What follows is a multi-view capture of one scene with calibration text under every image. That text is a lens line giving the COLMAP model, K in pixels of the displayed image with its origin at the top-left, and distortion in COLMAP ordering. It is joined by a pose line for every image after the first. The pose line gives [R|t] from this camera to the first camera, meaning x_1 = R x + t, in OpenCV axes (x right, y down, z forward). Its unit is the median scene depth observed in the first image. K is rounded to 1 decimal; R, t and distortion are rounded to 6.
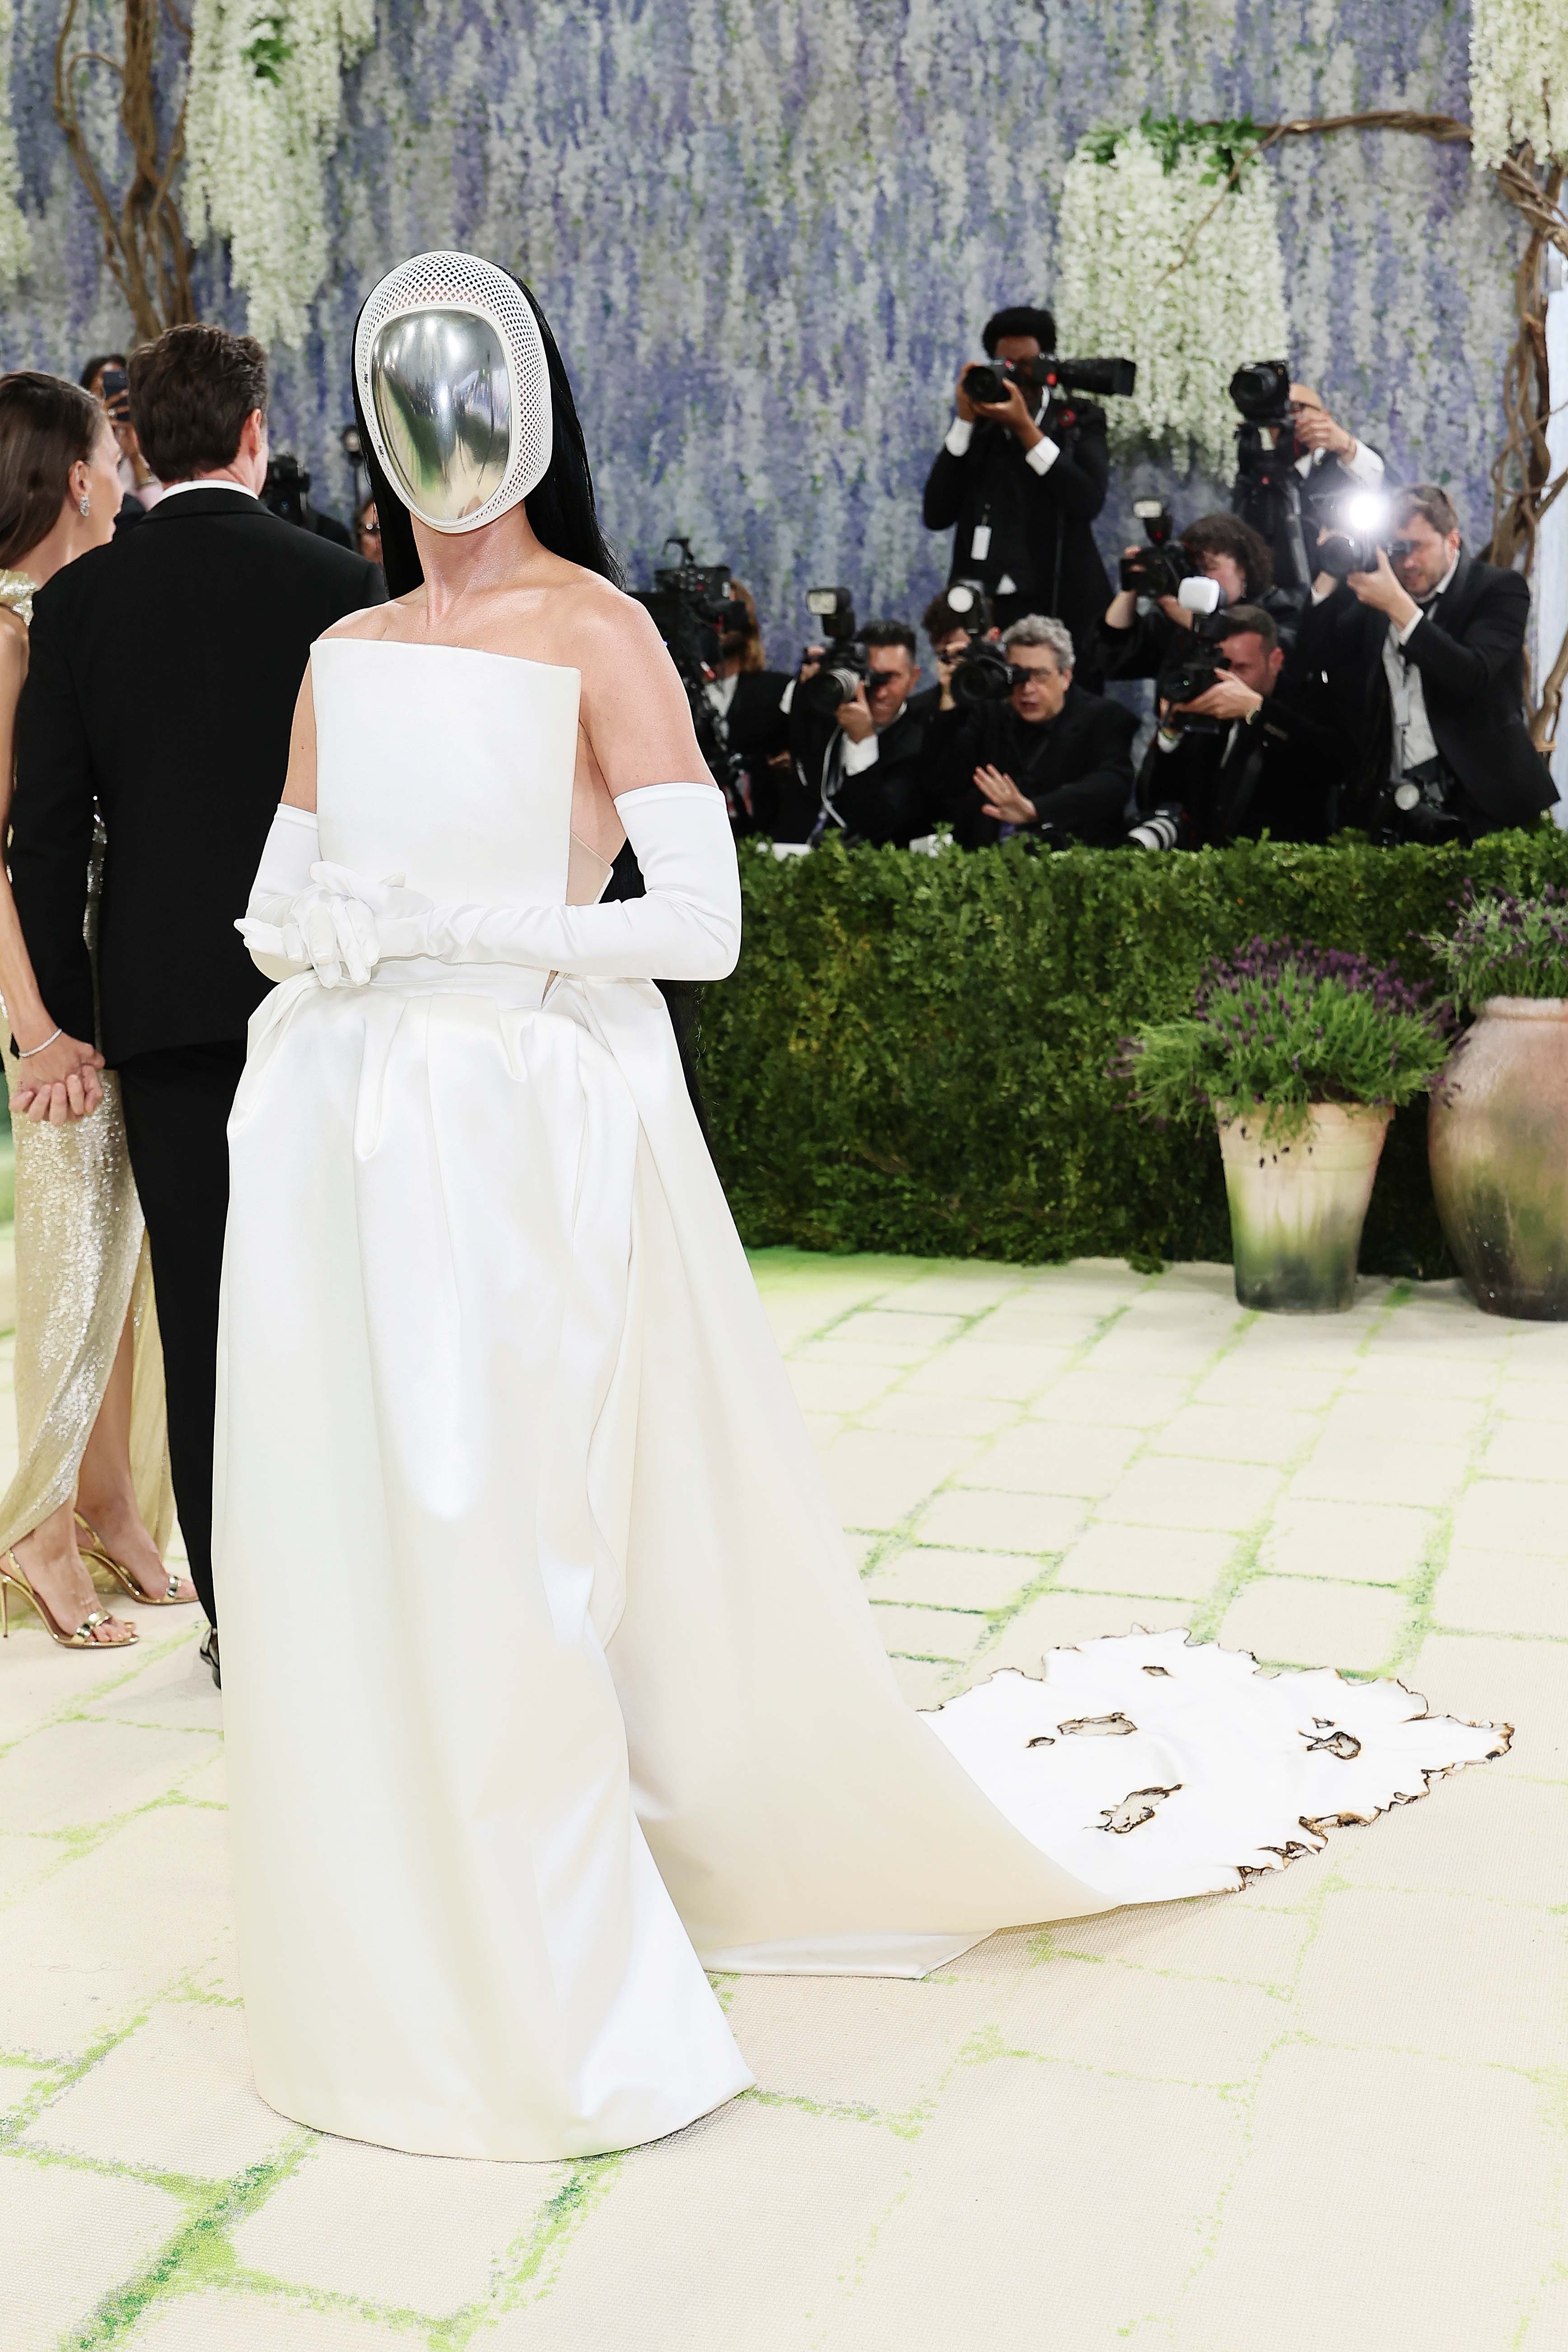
lens RADIAL K [[3127.6, 0, 703.9], [0, 3127.6, 1205.8], [0, 0, 1]] dist [0.009465, -0.024709]
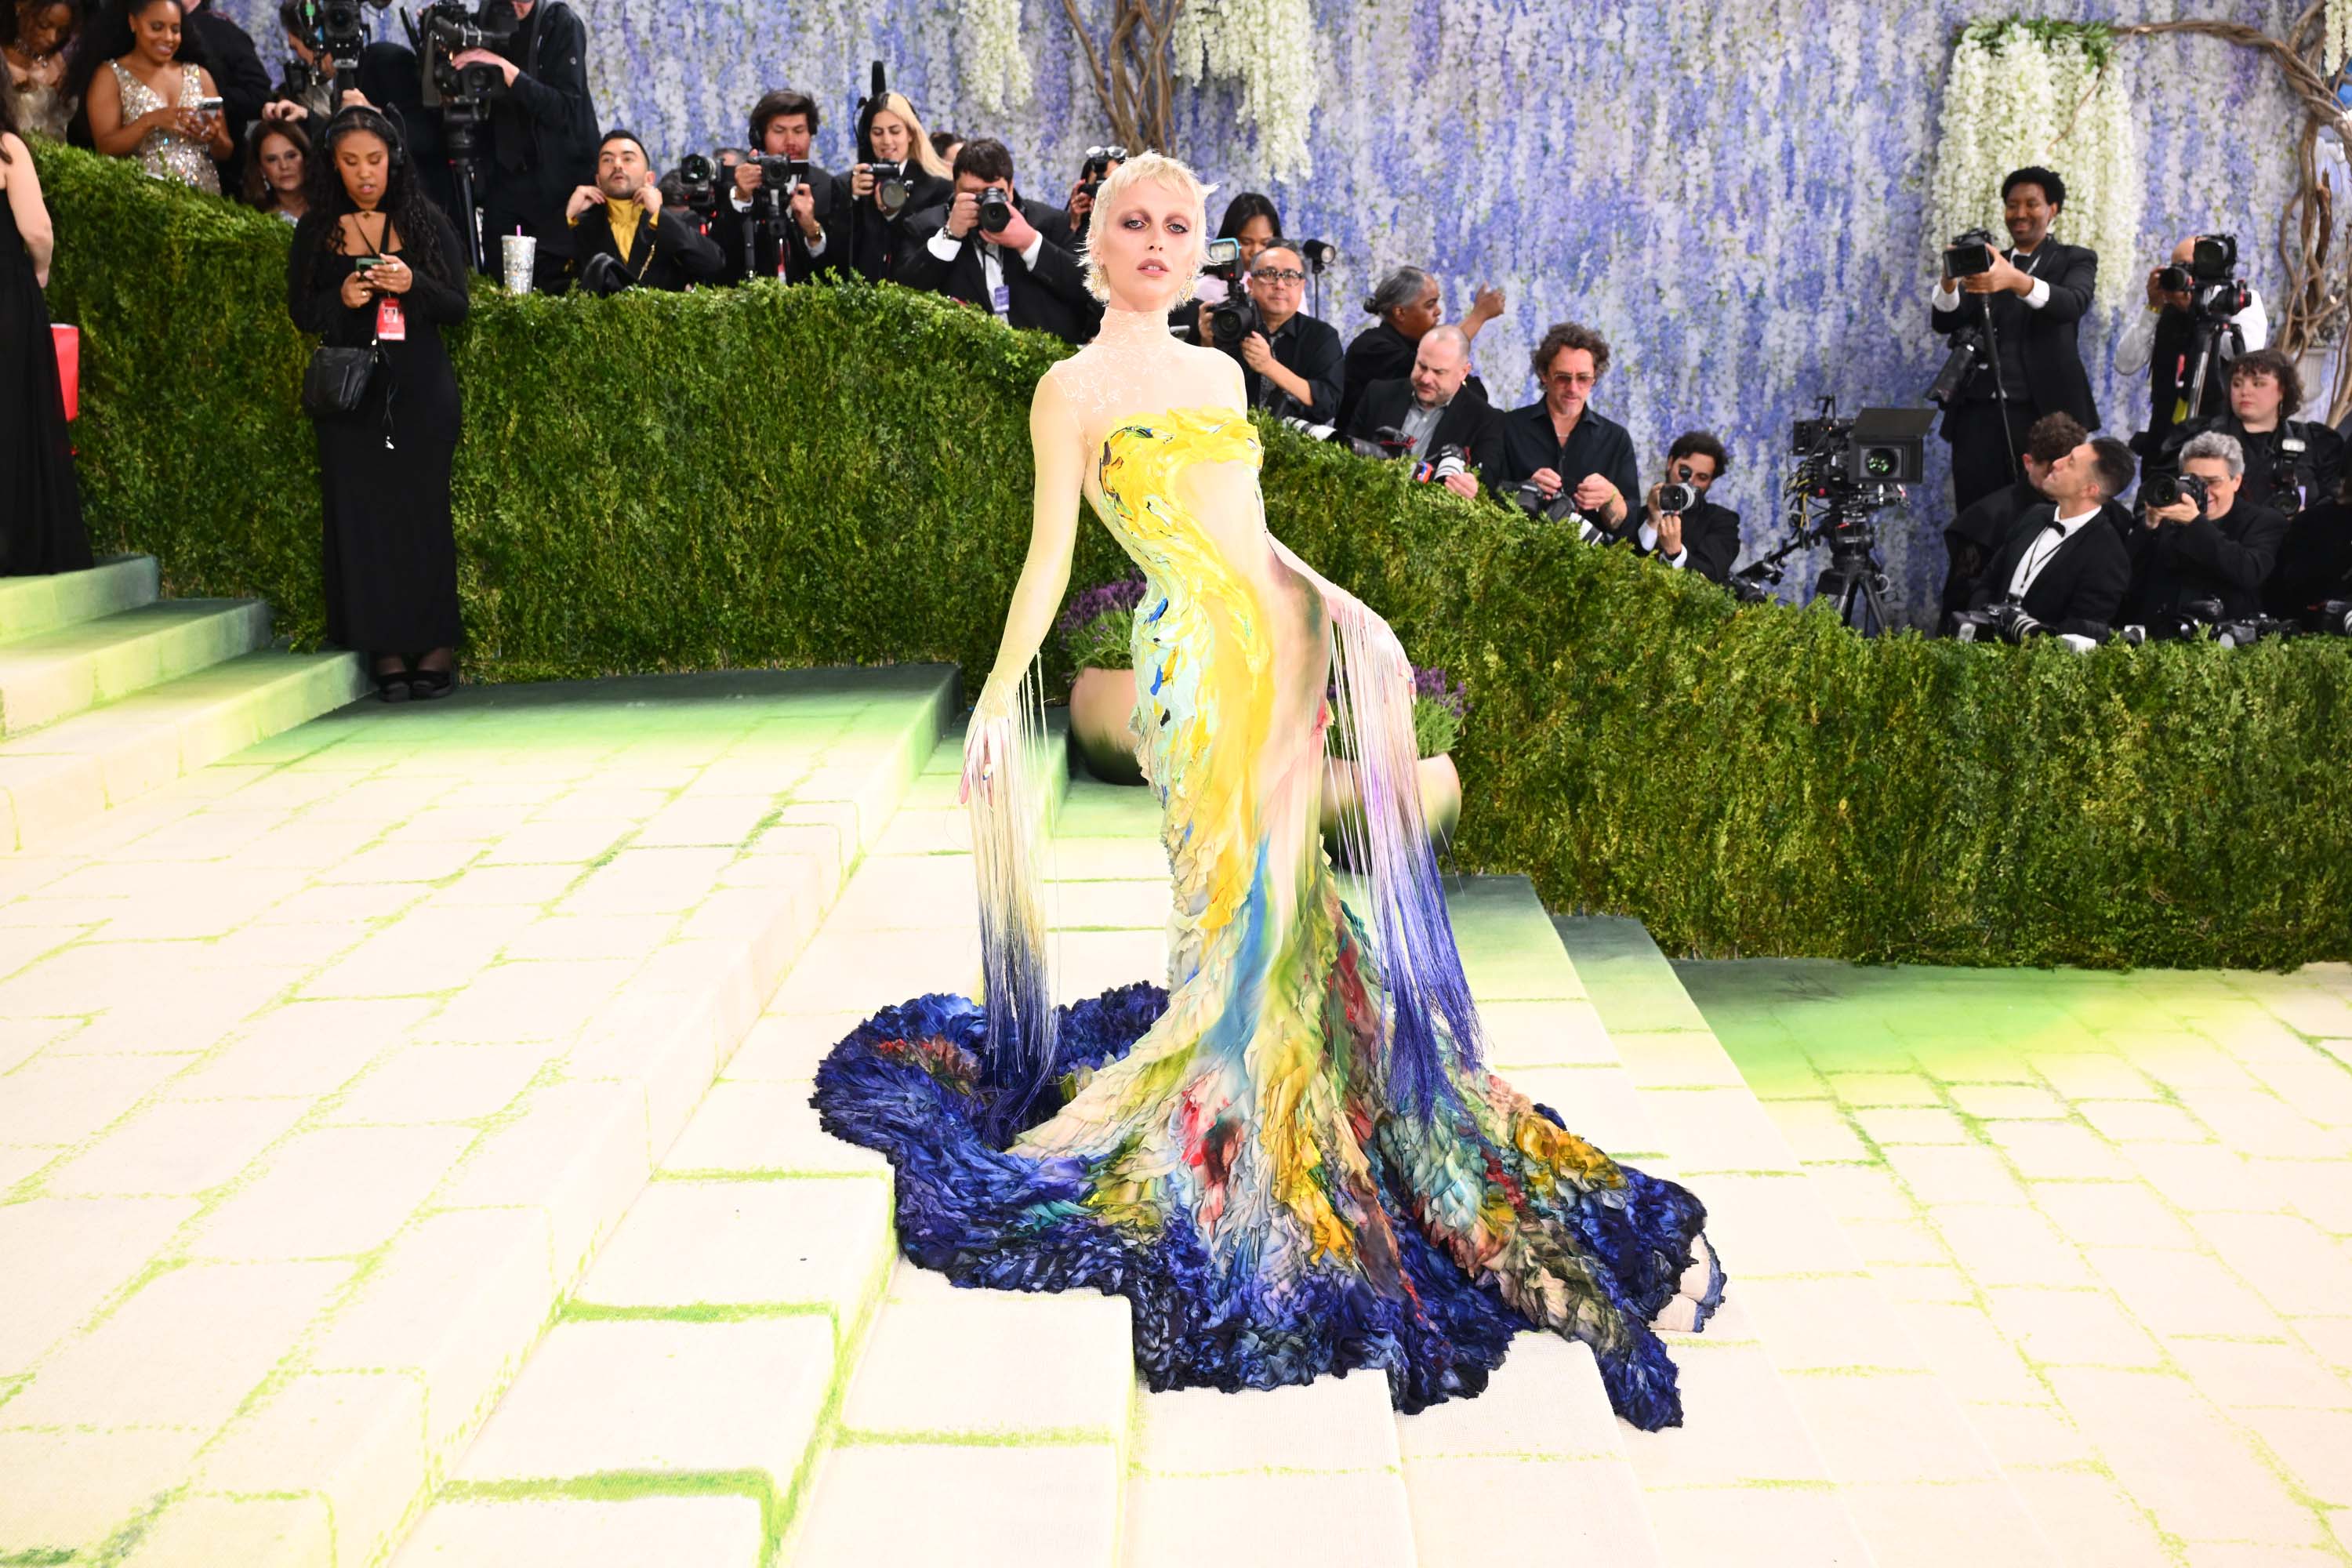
lens RADIAL K [[2432.6, 0, 1127.3], [0, 2432.6, 767.6], [0, 0, 1]] dist [-0.003519, 0.023836]
pose [[0.958265, -0.055173, 0.280508, -0.475861], [0.046313, 0.998199, 0.038122, -0.095166], [-0.282106, -0.023540, 0.959094, 0.146939]]
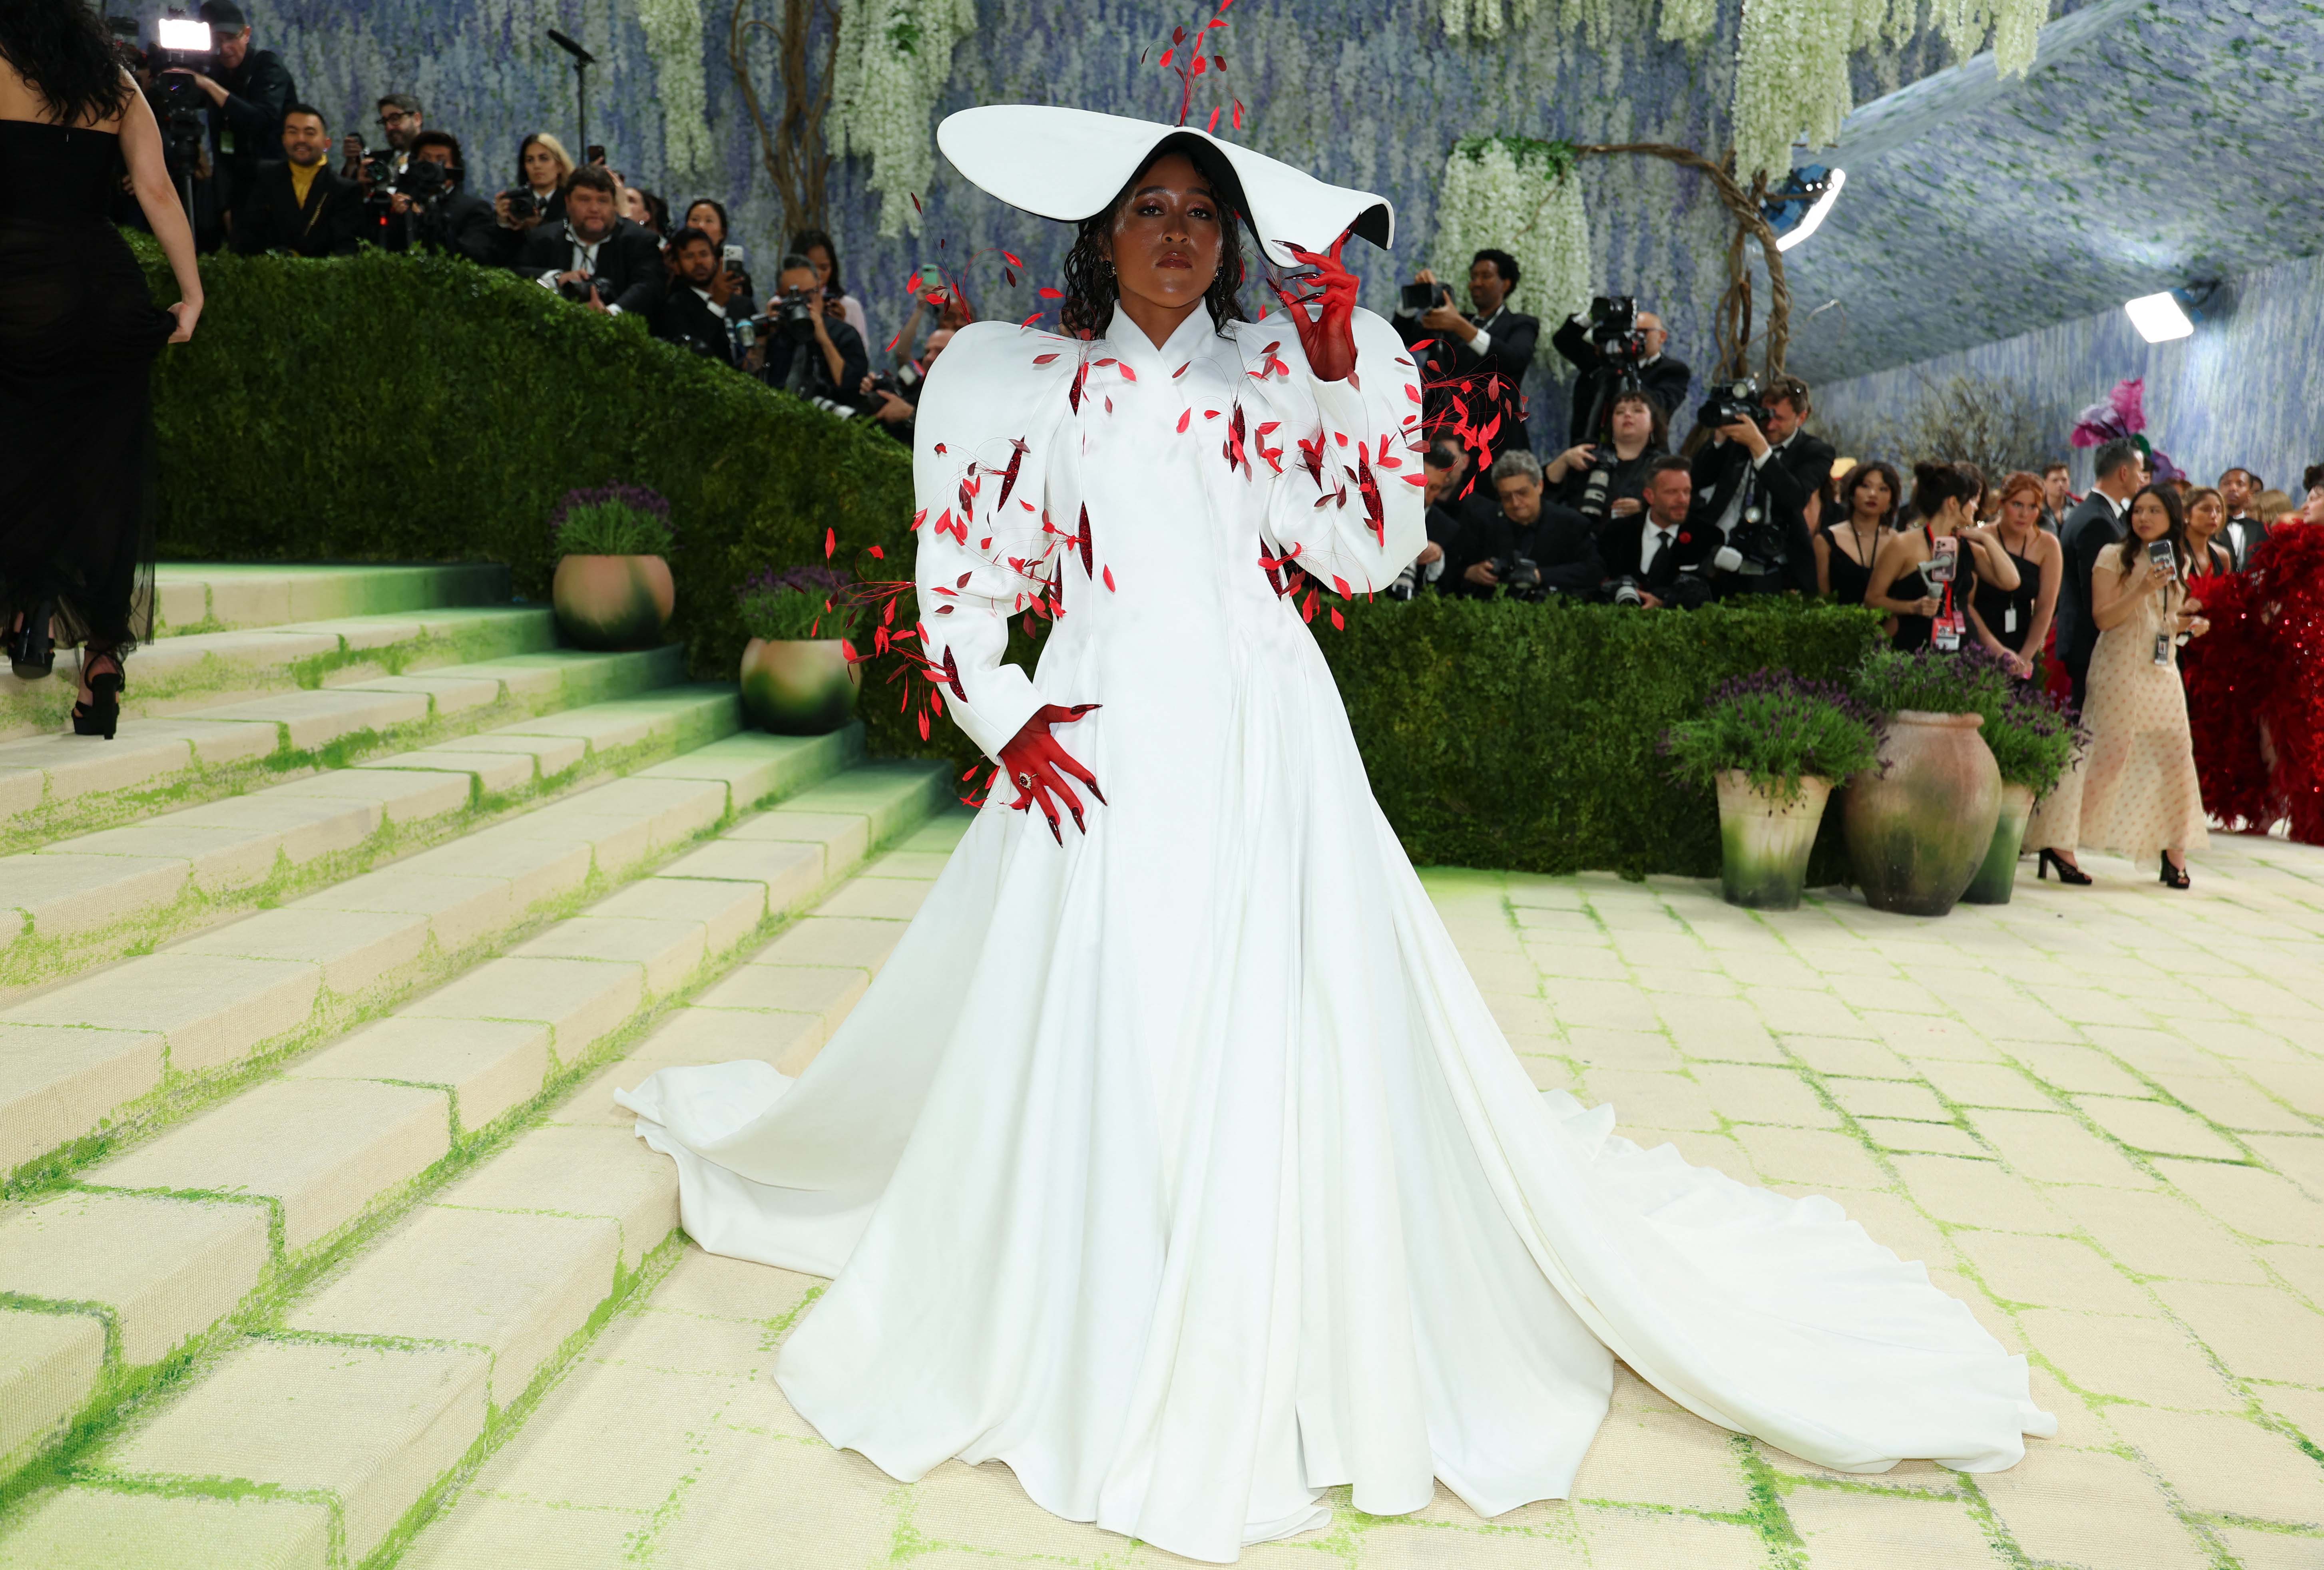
lens RADIAL K [[2000.1, 0, 1119.8], [0, 2000.1, 770.2], [0, 0, 1]] dist [0.003047, 0.007937]
pose [[0.974391, 0.020220, 0.223949, -0.249658], [-0.015845, 0.999647, -0.021314, -0.006164], [-0.224301, 0.017220, 0.974368, 0.073870]]
